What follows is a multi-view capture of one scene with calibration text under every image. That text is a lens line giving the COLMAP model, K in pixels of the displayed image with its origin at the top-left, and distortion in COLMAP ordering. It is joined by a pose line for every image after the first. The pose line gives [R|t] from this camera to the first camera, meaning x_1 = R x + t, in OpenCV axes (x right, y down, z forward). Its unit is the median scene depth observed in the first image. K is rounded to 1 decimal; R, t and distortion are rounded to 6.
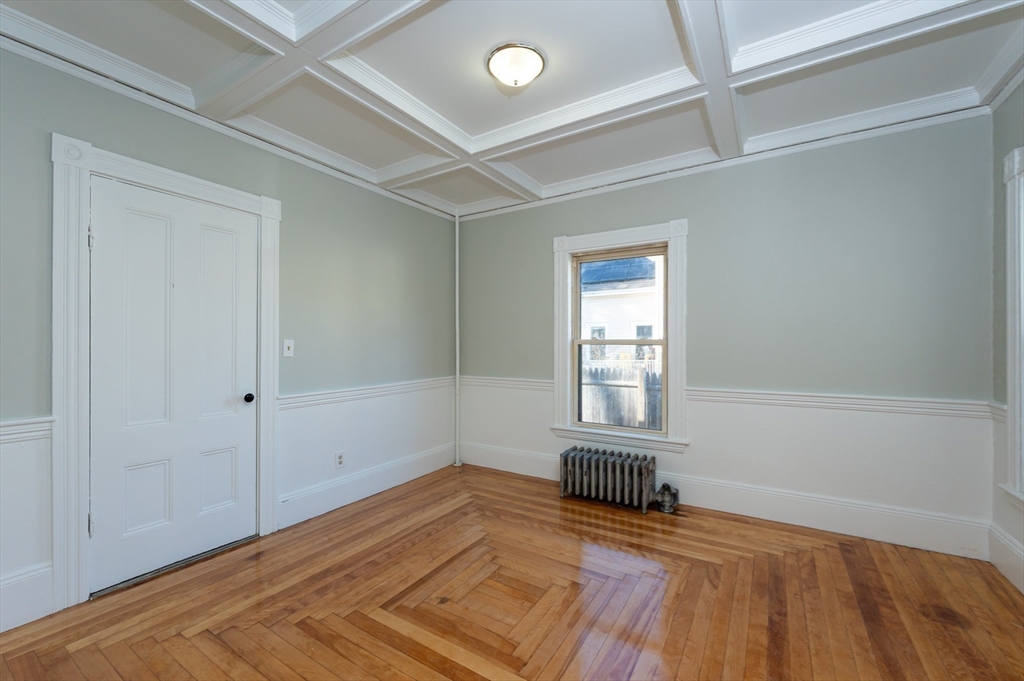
lens RADIAL K [[415.8, 0, 509.0], [0, 415.8, 339.7], [0, 0, 1]] dist [-0.001856, -0.000447]
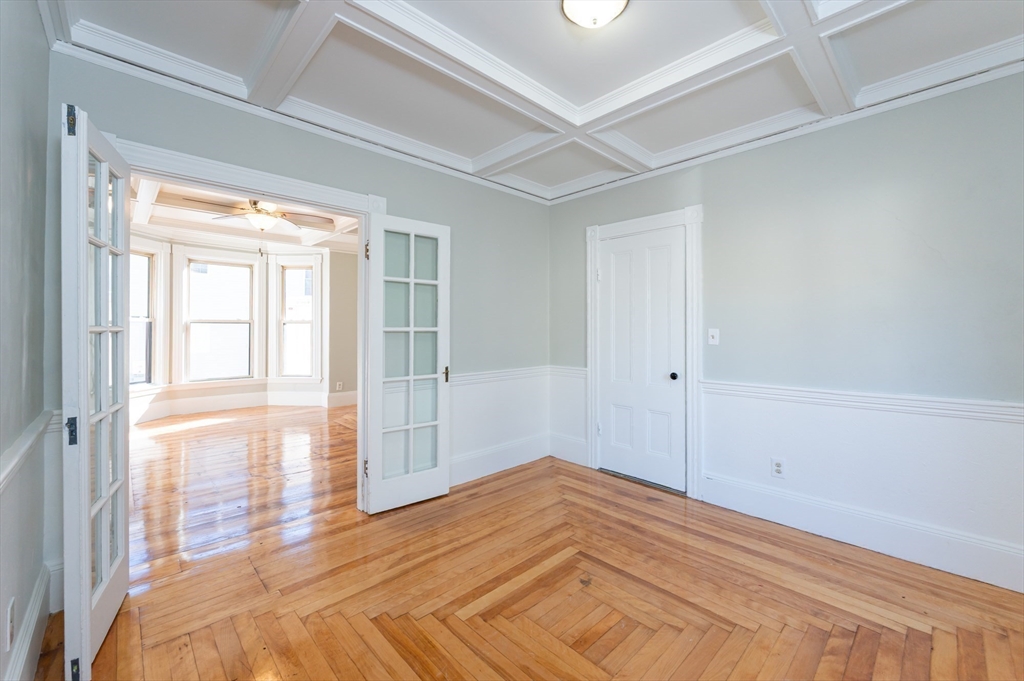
lens RADIAL K [[415.8, 0, 515.4], [0, 415.8, 327.6], [0, 0, 1]] dist [-0.001856, -0.000447]
pose [[-0.245408, -0.011187, -0.969355, 0.724682], [0.010492, 0.999844, -0.014195, 0.007842], [0.969363, -0.013654, -0.245252, 0.891033]]
